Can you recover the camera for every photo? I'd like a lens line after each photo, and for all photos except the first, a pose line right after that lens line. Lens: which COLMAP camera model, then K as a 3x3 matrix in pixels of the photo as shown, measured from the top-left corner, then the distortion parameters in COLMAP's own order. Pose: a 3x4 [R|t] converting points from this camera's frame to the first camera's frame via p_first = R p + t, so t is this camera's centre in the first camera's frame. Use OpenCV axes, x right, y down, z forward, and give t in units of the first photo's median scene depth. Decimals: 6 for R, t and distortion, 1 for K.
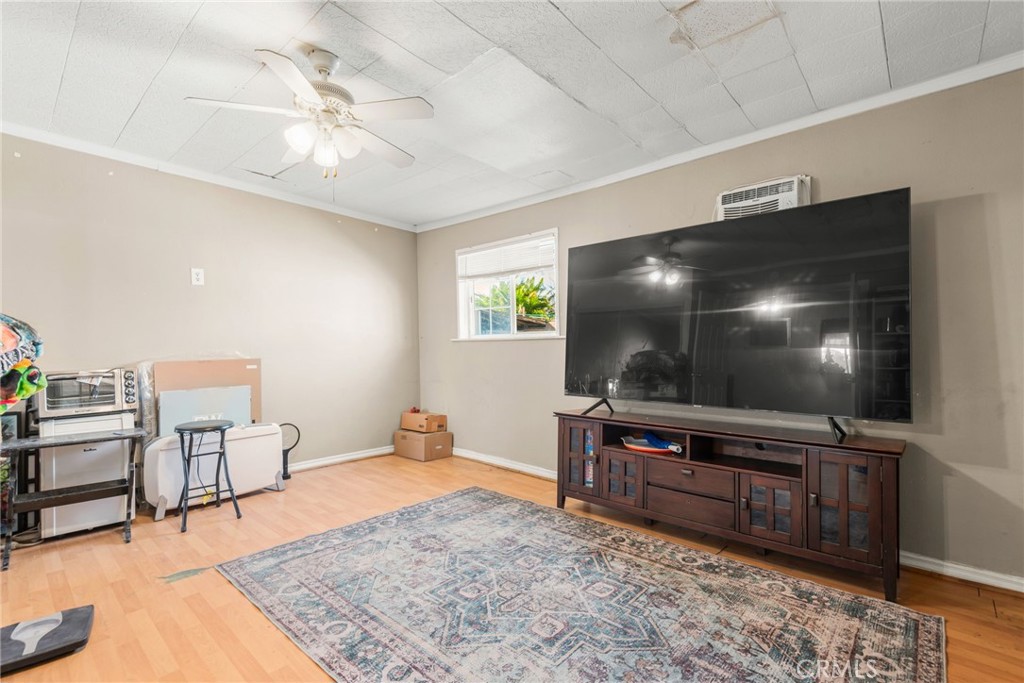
lens RADIAL K [[464.7, 0, 508.8], [0, 464.7, 345.8], [0, 0, 1]] dist [0.002845, -0.000223]
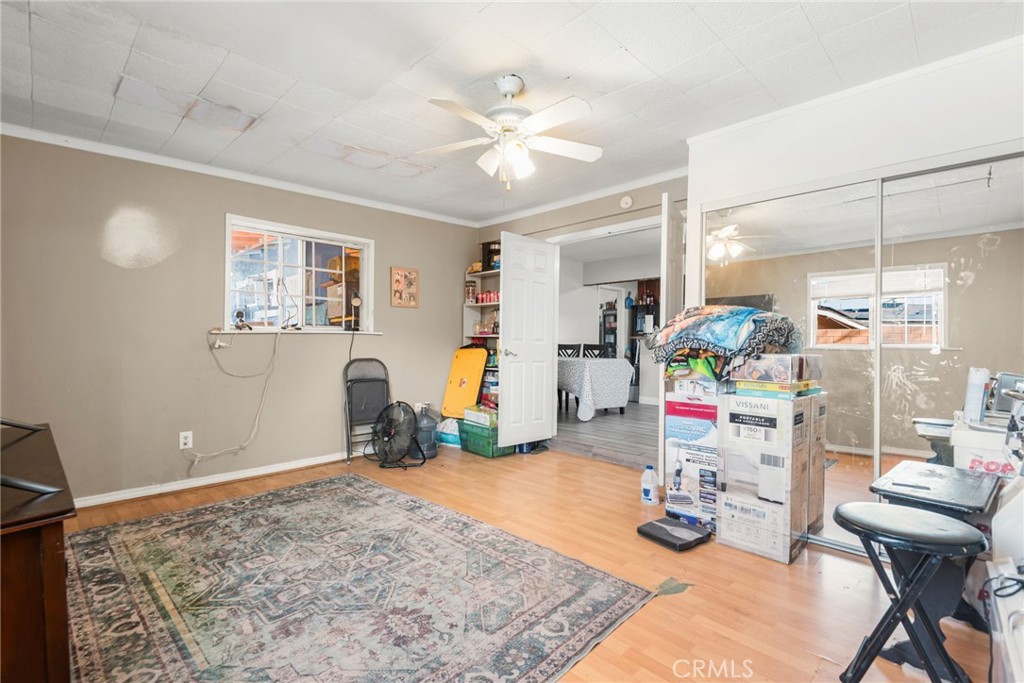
lens RADIAL K [[464.7, 0, 514.6], [0, 464.7, 342.9], [0, 0, 1]] dist [0.002845, -0.000223]
pose [[-0.999787, -0.004067, 0.020237, -0.402377], [-0.004039, 0.999991, 0.001449, 0.001576], [-0.020243, 0.001367, -0.999794, 1.972779]]
